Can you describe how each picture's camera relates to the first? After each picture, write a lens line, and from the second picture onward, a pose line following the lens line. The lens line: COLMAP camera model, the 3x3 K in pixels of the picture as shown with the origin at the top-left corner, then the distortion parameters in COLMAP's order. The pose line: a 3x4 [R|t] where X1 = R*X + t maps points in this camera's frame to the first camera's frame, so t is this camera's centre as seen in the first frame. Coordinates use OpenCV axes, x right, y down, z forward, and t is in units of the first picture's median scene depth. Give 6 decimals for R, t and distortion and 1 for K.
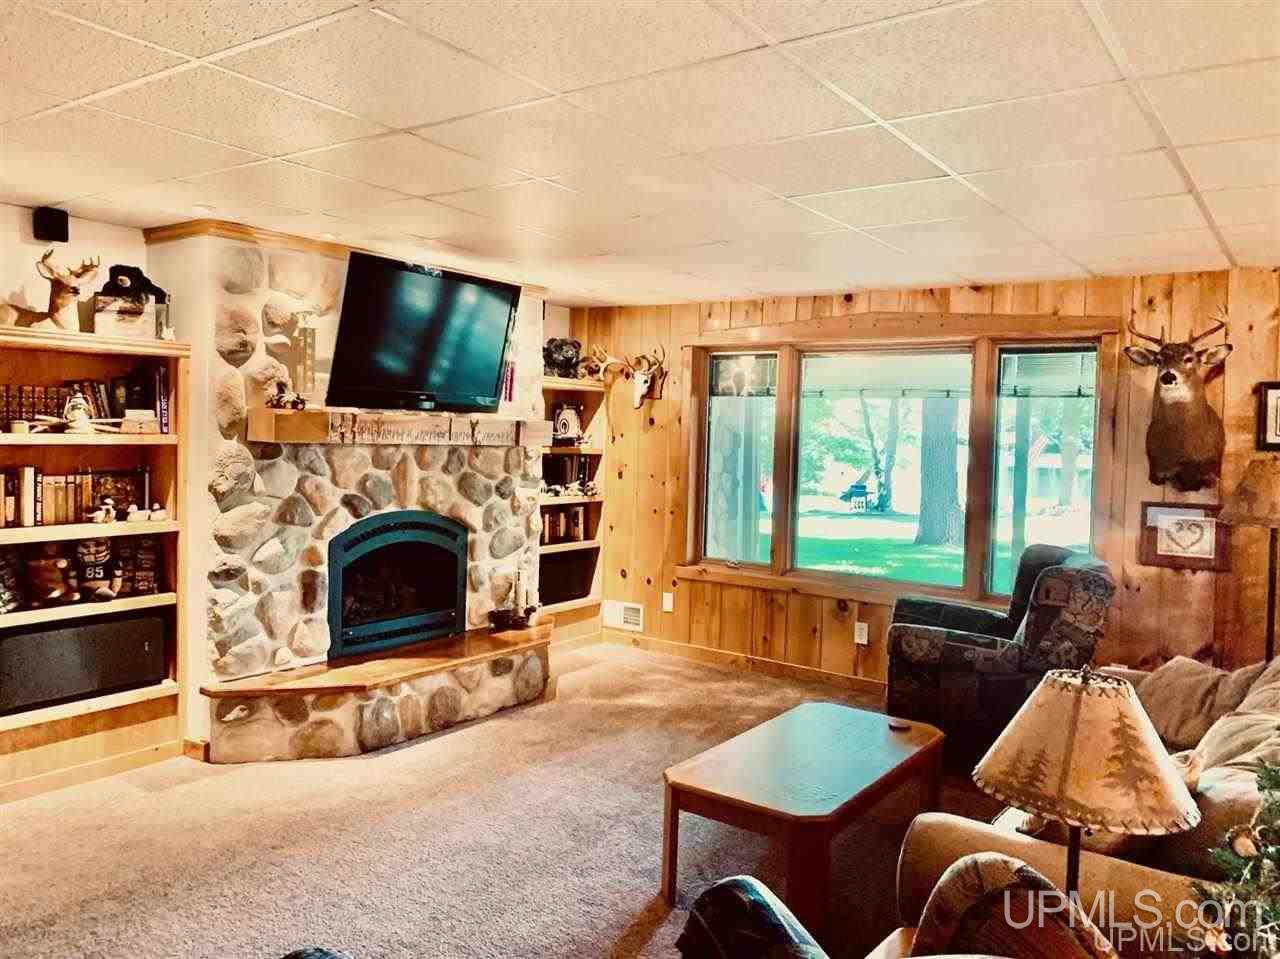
lens RADIAL K [[964.3, 0, 640.6], [0, 964.3, 479.8], [0, 0, 1]] dist [0.015100, 0.003215]
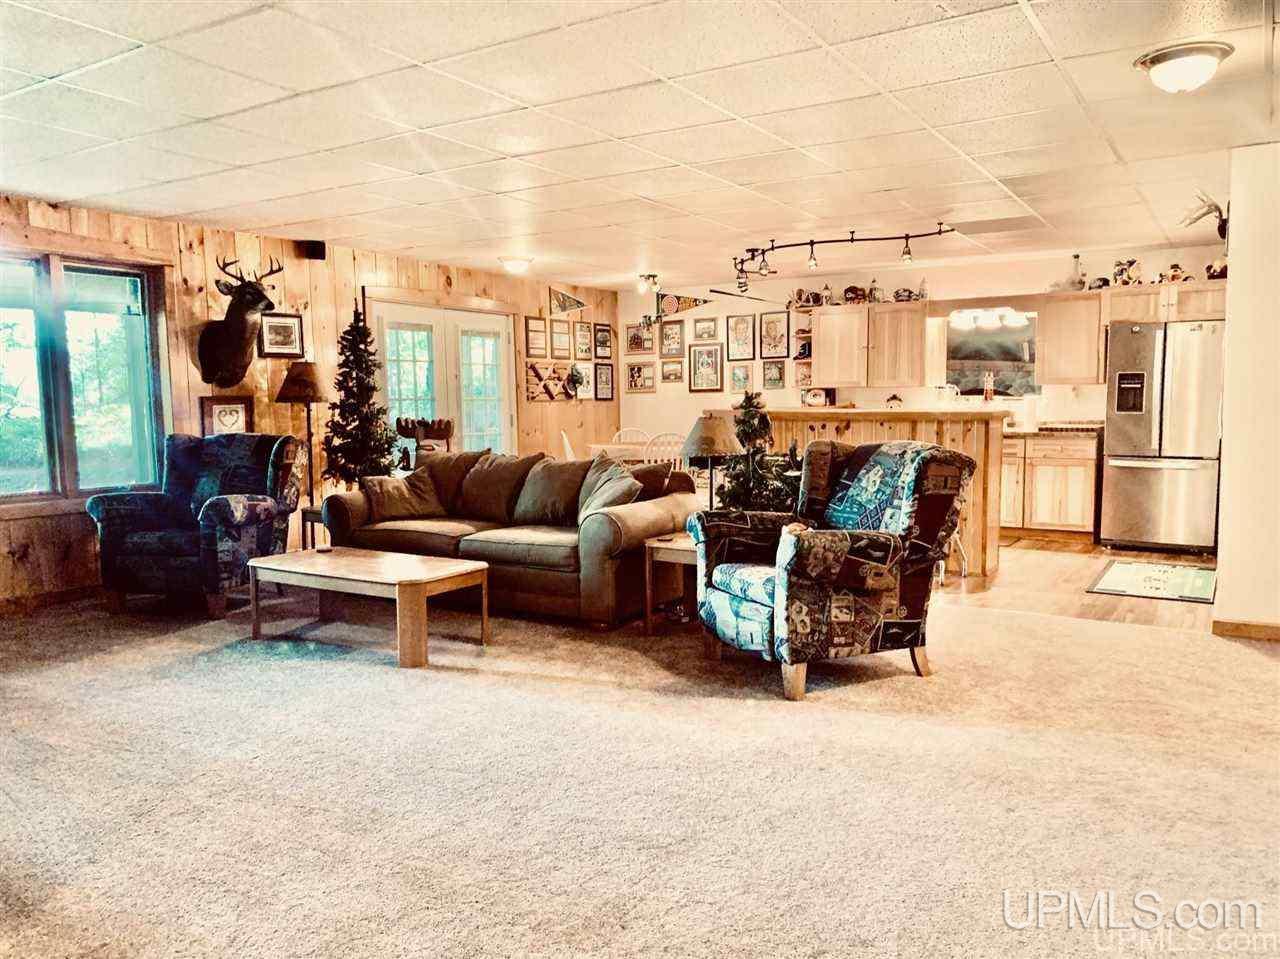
lens RADIAL K [[964.3, 0, 640.8], [0, 964.3, 479.3], [0, 0, 1]] dist [0.015100, 0.003215]
pose [[-0.066589, -0.128328, 0.989494, -0.867742], [0.044722, 0.990314, 0.131444, -0.013339], [-0.996778, 0.053005, -0.060205, 0.483568]]
